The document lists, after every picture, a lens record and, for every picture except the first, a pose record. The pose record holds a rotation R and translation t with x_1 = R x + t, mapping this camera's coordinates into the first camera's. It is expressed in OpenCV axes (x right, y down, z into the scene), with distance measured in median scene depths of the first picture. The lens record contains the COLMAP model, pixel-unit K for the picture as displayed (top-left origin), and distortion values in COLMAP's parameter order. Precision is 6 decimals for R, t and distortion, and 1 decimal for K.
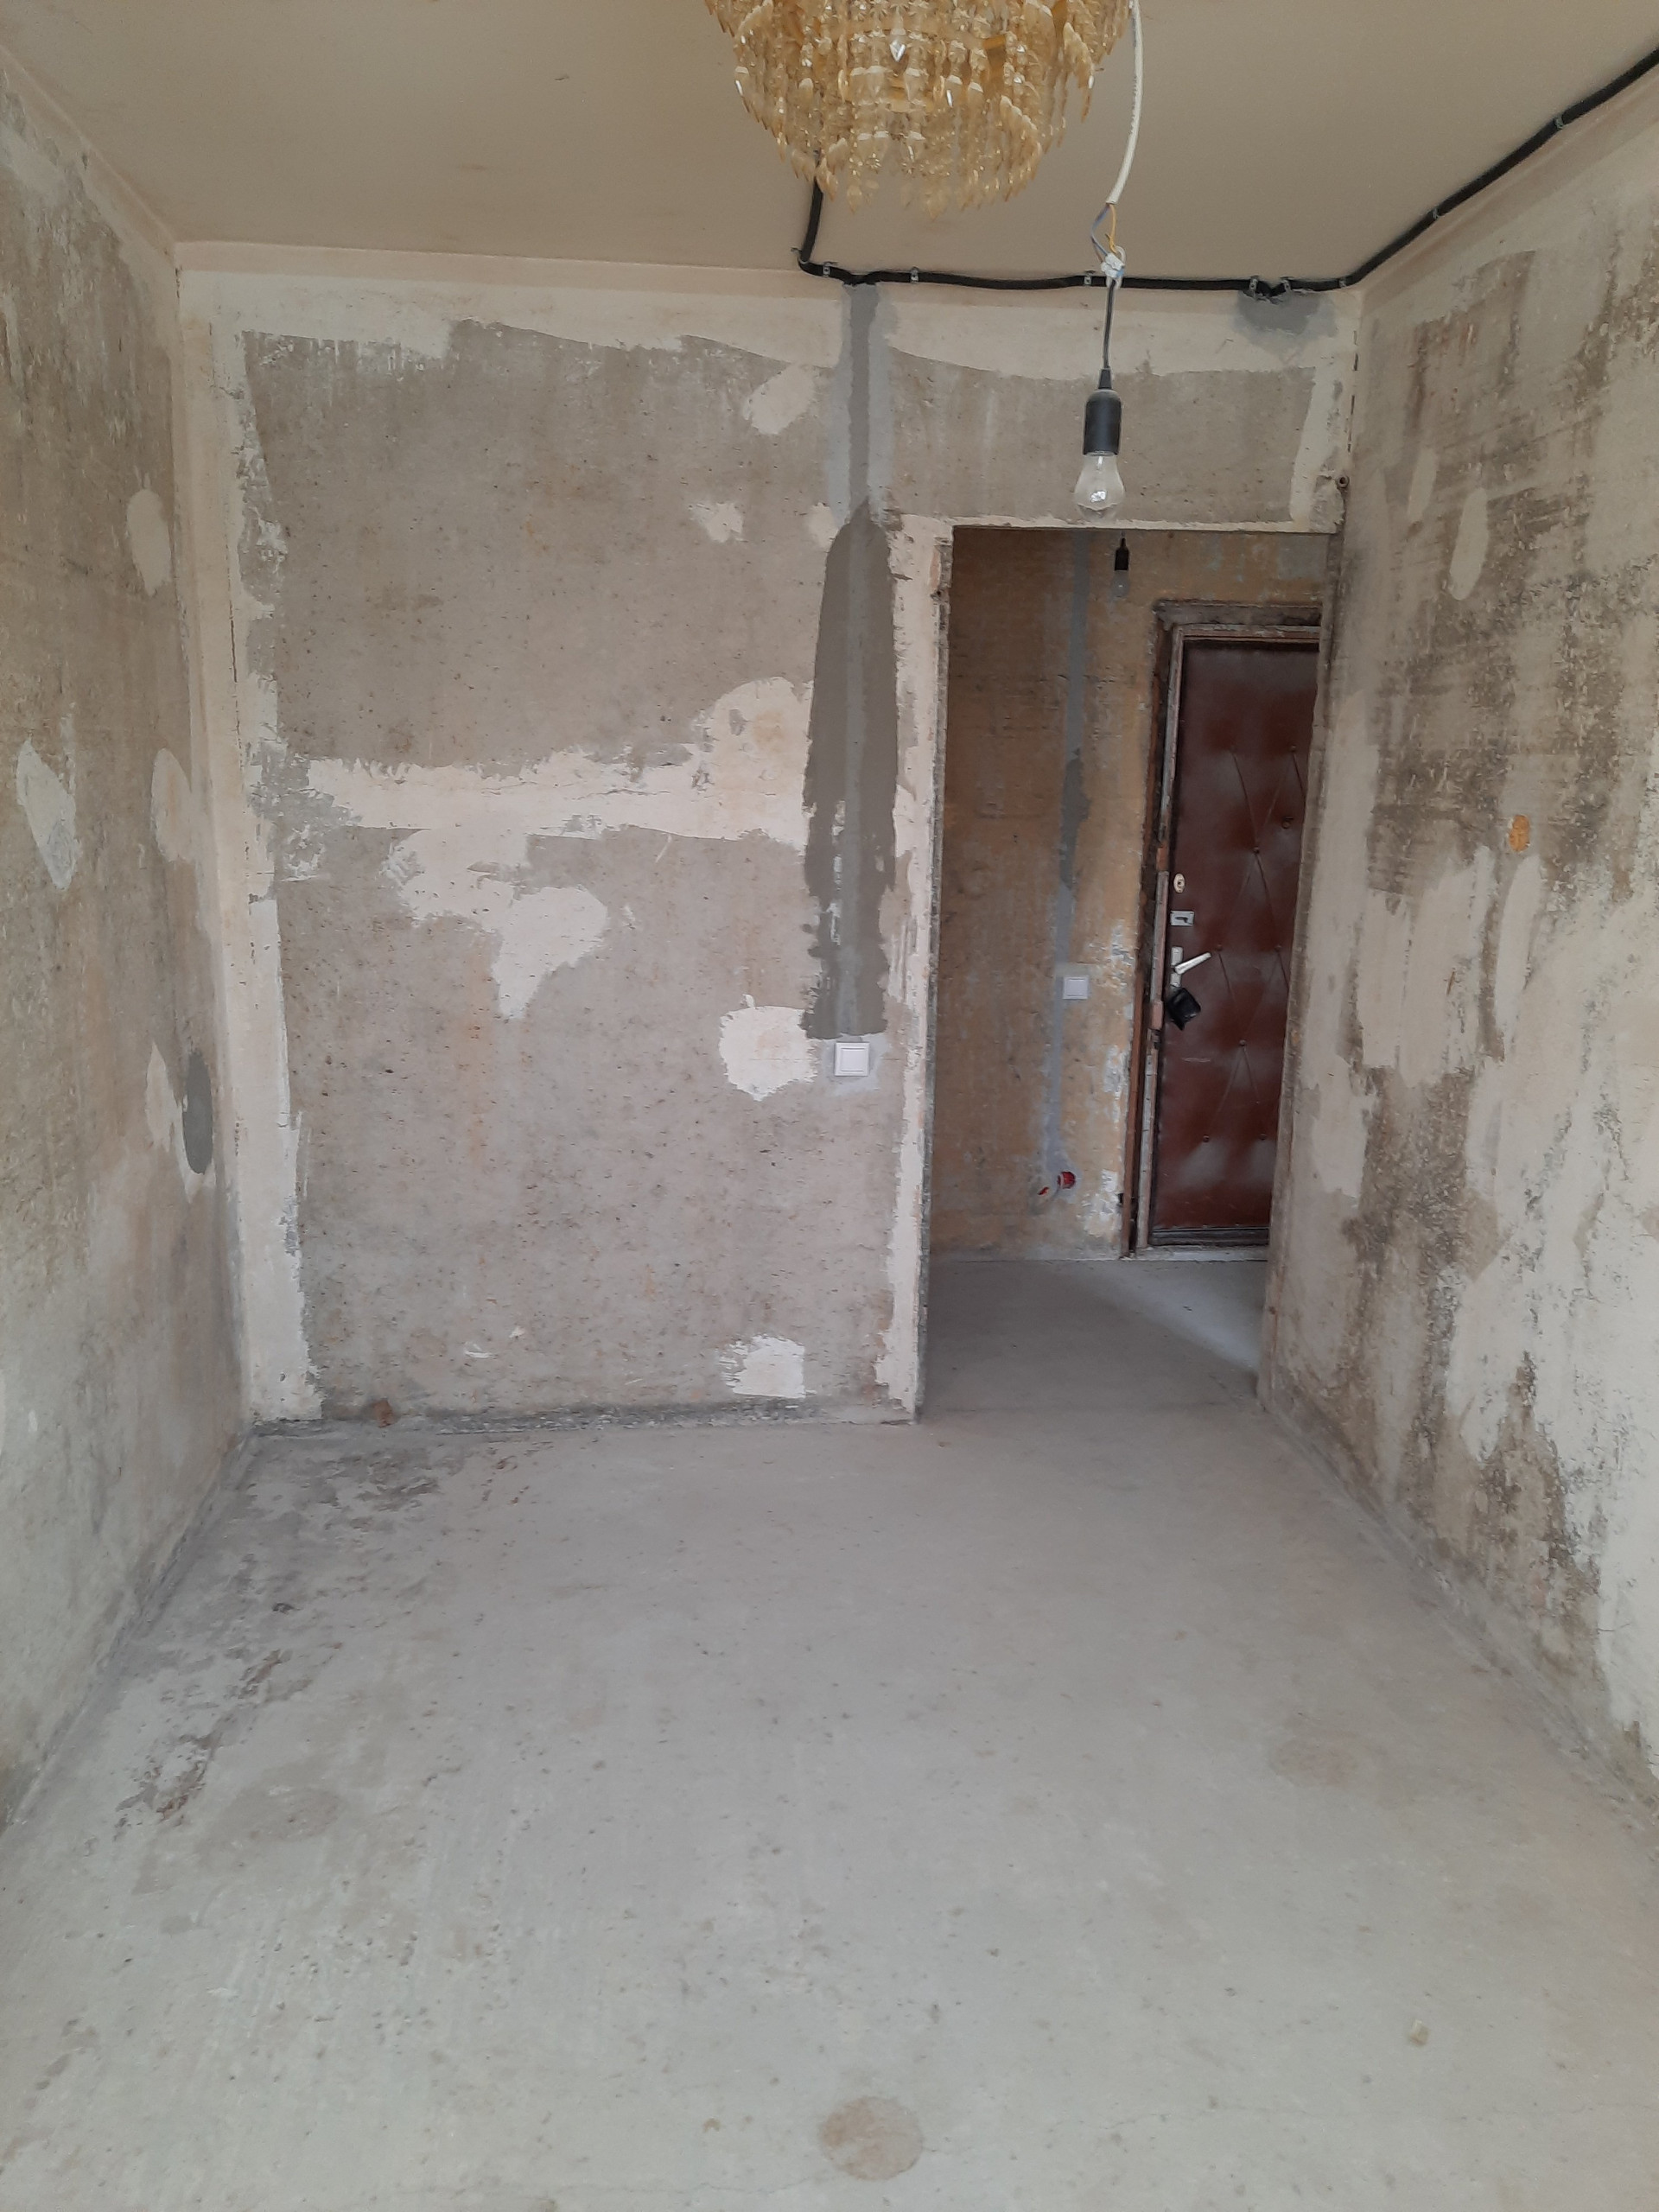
lens RADIAL K [[1610.6, 0, 824.6], [0, 1610.6, 1110.4], [0, 0, 1]] dist [0.063590, -0.053640]
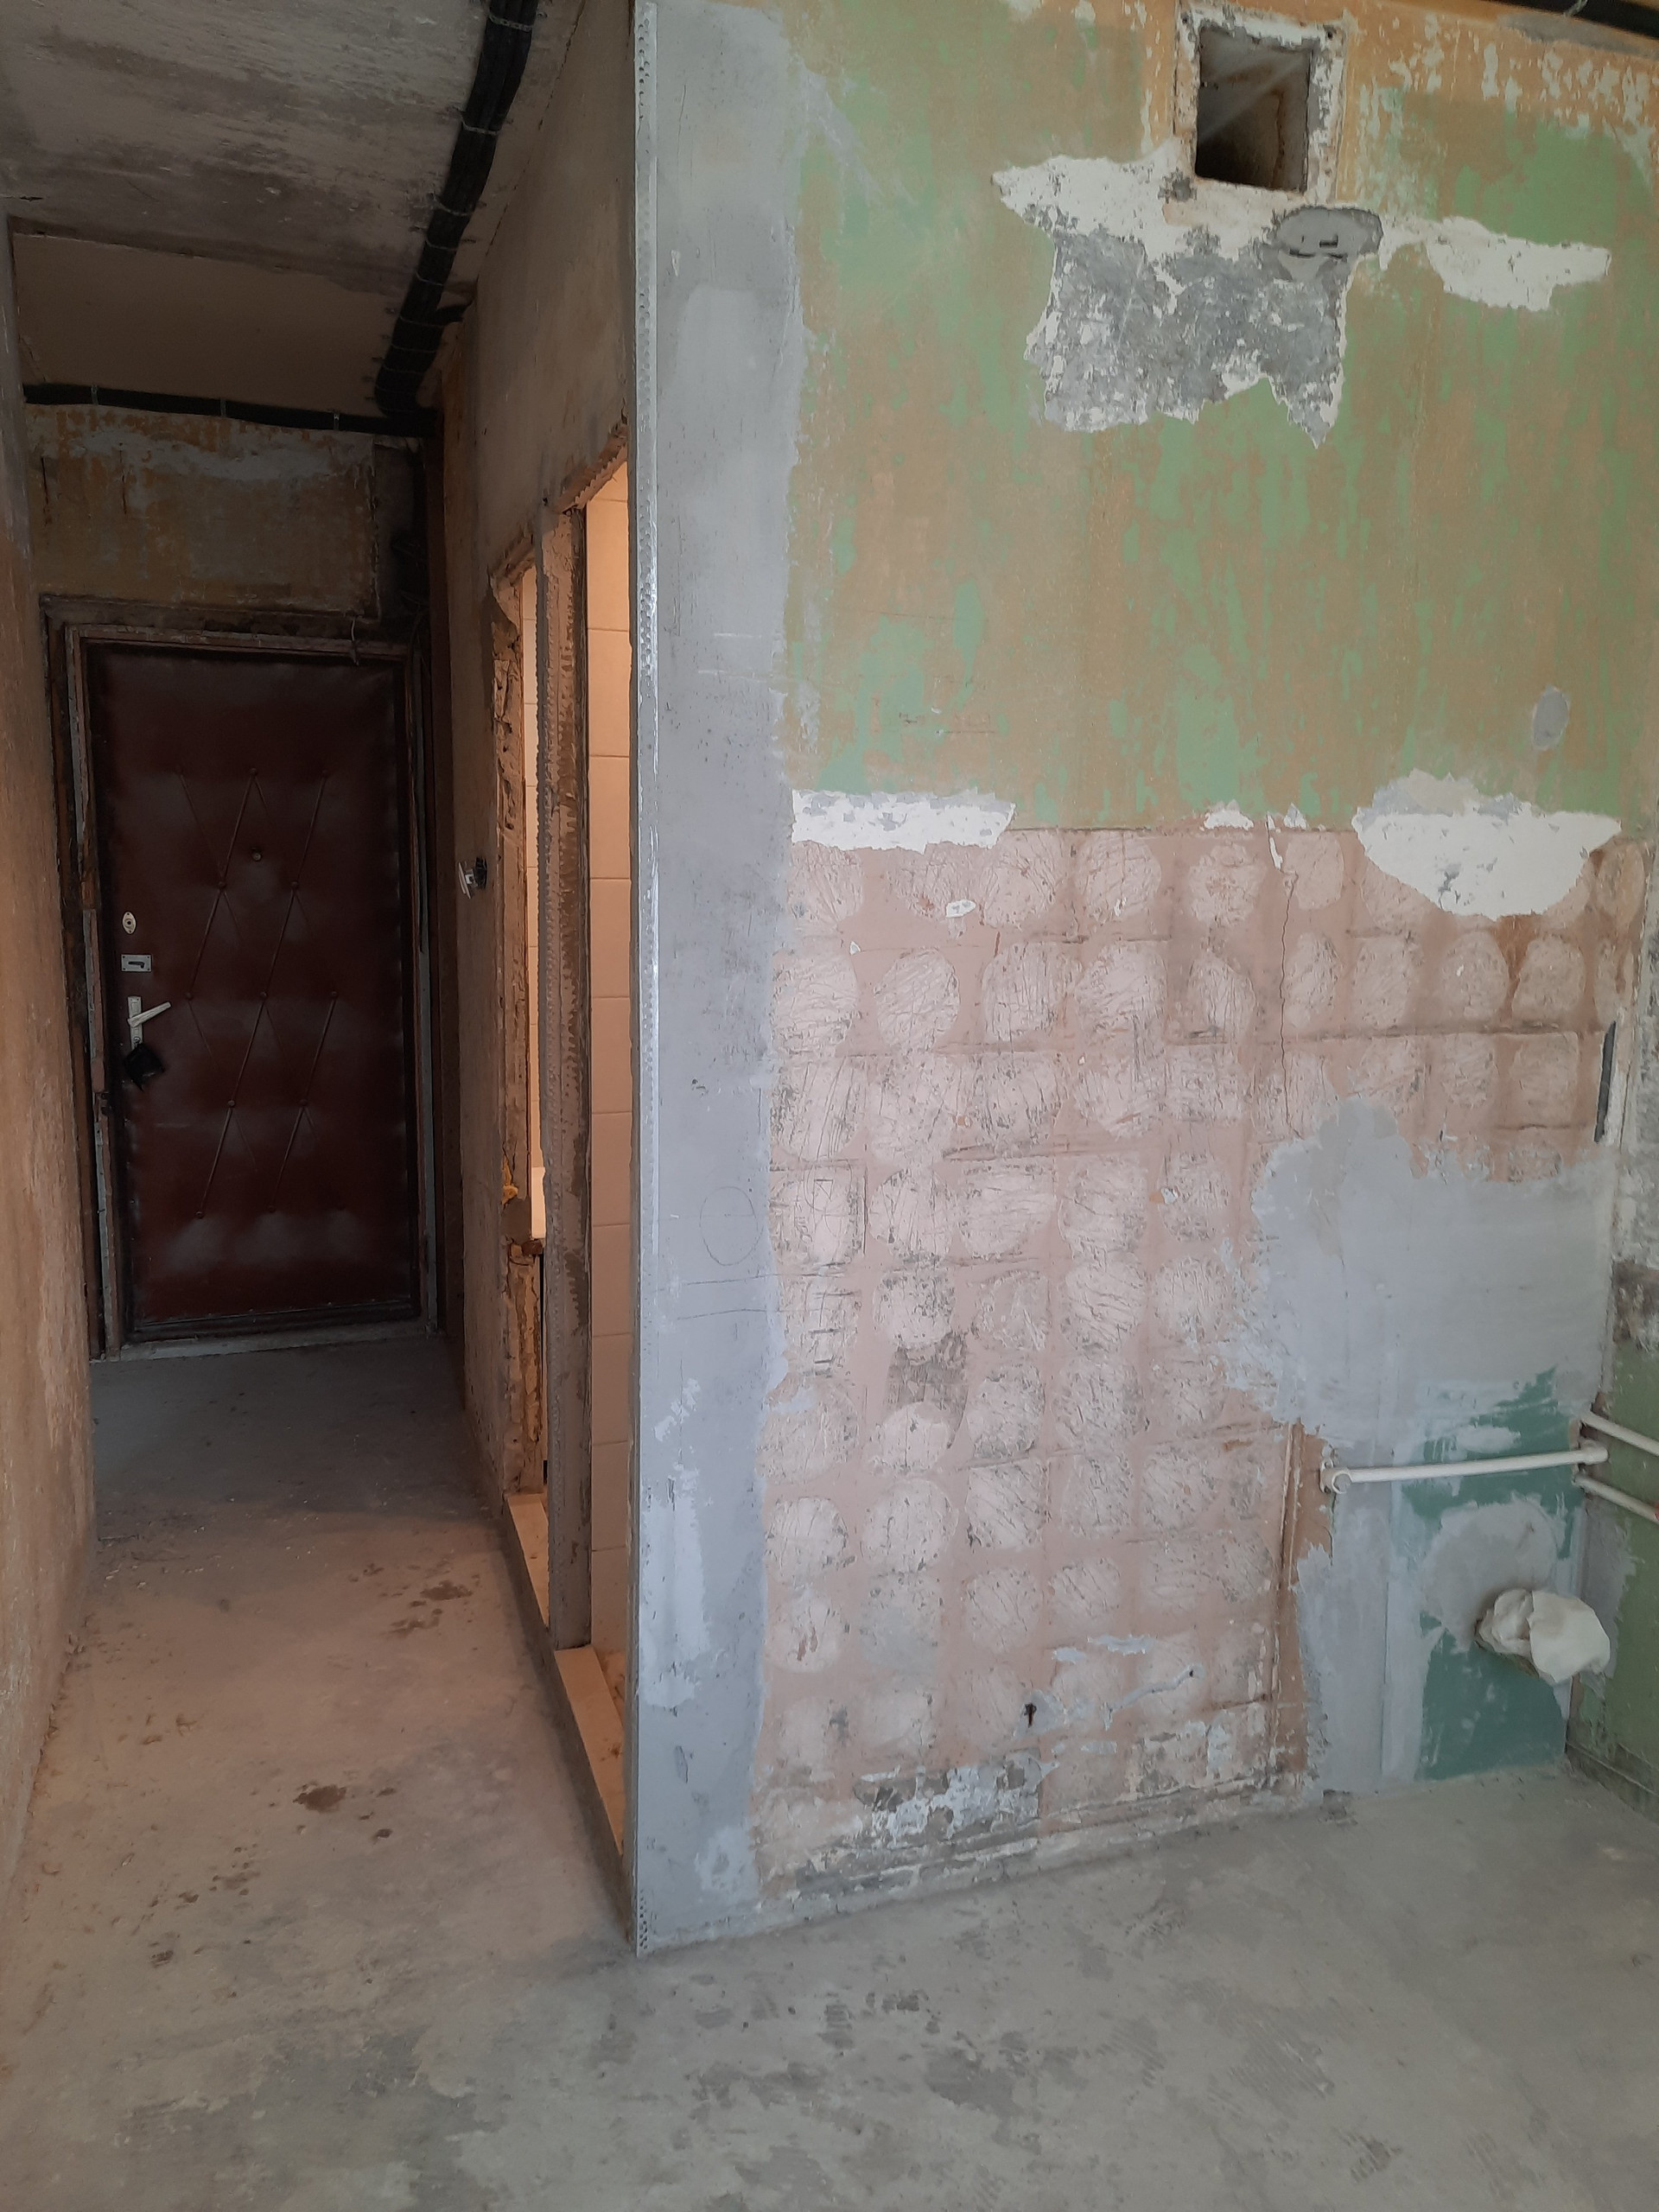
lens RADIAL K [[1610.6, 0, 830.8], [0, 1610.6, 1105.2], [0, 0, 1]] dist [0.063590, -0.053640]
pose [[0.976616, -0.032881, 0.212464, 0.406286], [0.039364, 0.998877, -0.026355, -0.005345], [-0.211358, 0.034103, 0.976814, 0.074594]]
